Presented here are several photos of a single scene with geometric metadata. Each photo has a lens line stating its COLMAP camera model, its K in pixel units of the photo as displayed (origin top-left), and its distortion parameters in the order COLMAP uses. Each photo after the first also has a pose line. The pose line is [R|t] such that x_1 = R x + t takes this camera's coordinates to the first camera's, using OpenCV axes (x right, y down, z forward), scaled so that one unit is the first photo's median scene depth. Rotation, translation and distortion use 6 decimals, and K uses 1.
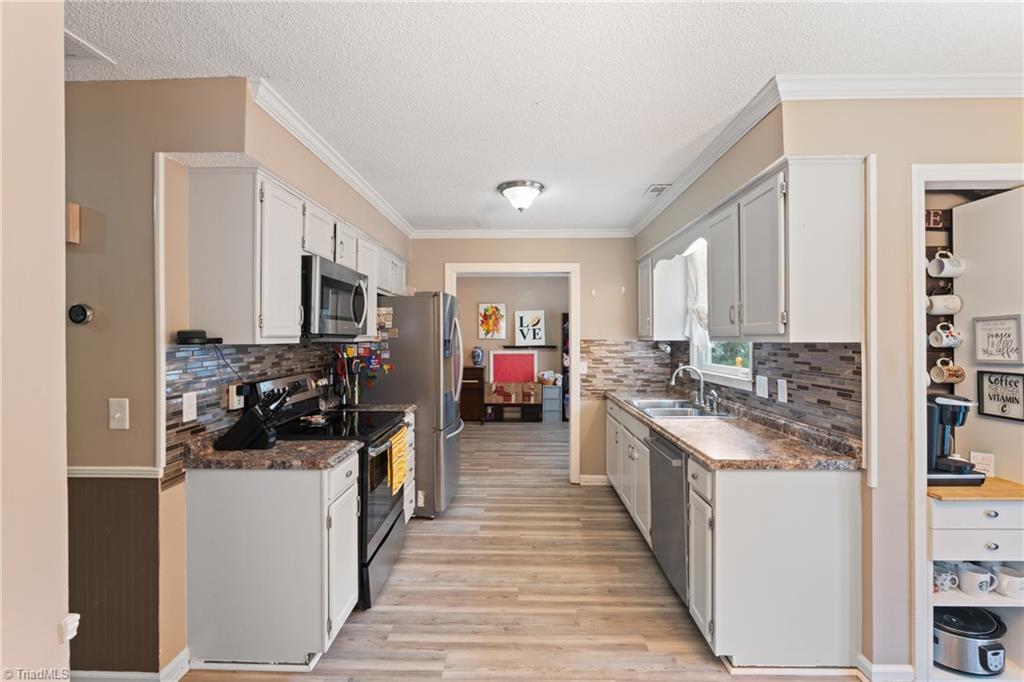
lens RADIAL K [[448.9, 0, 510.7], [0, 448.9, 335.7], [0, 0, 1]] dist [-0.002018, -0.000168]
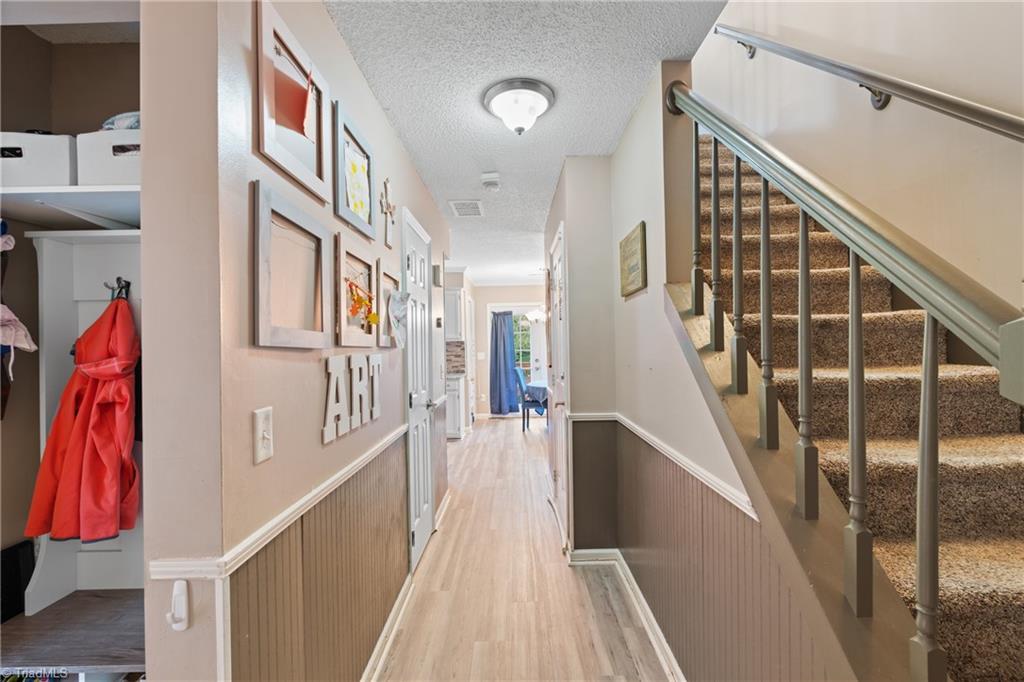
lens RADIAL K [[447.6, 0, 512.0], [0, 447.6, 341.0], [0, 0, 1]] dist [-0.001459, 0.000366]
pose [[-0.024705, 0.009046, 0.999654, -1.680553], [0.017799, 0.999805, -0.008608, 0.030894], [-0.999536, 0.017580, -0.024861, 0.407265]]
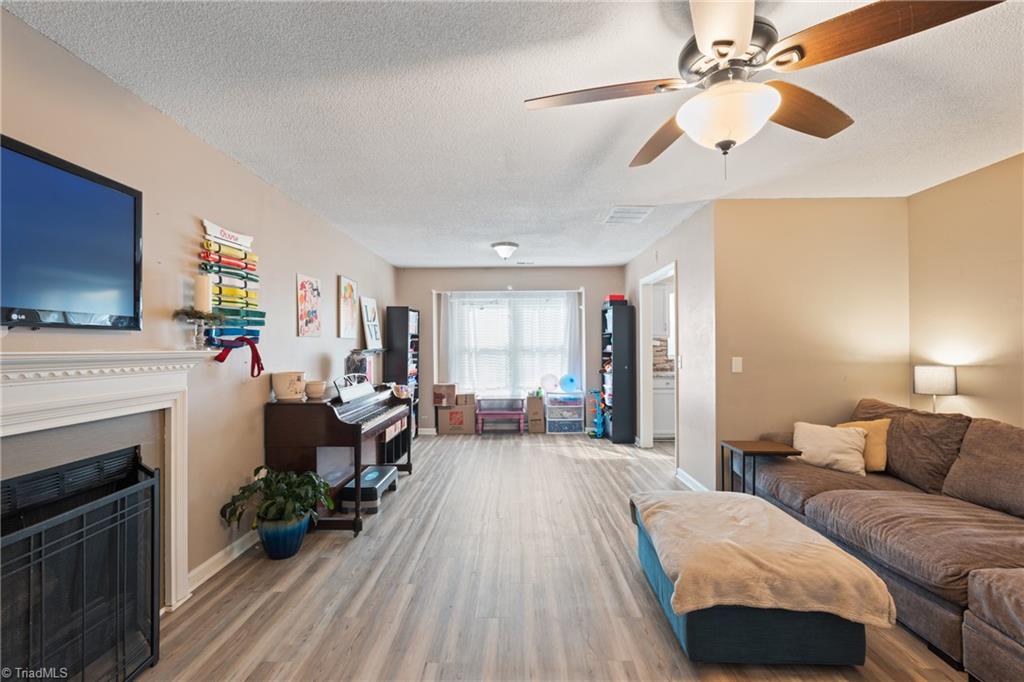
lens RADIAL K [[447.6, 0, 512.0], [0, 447.6, 341.0], [0, 0, 1]] dist [-0.001459, 0.000366]
pose [[-0.010749, 0.011955, 0.999871, -1.555416], [-0.000878, 0.999928, -0.011965, 0.043227], [-0.999942, -0.001007, -0.010737, 1.923109]]
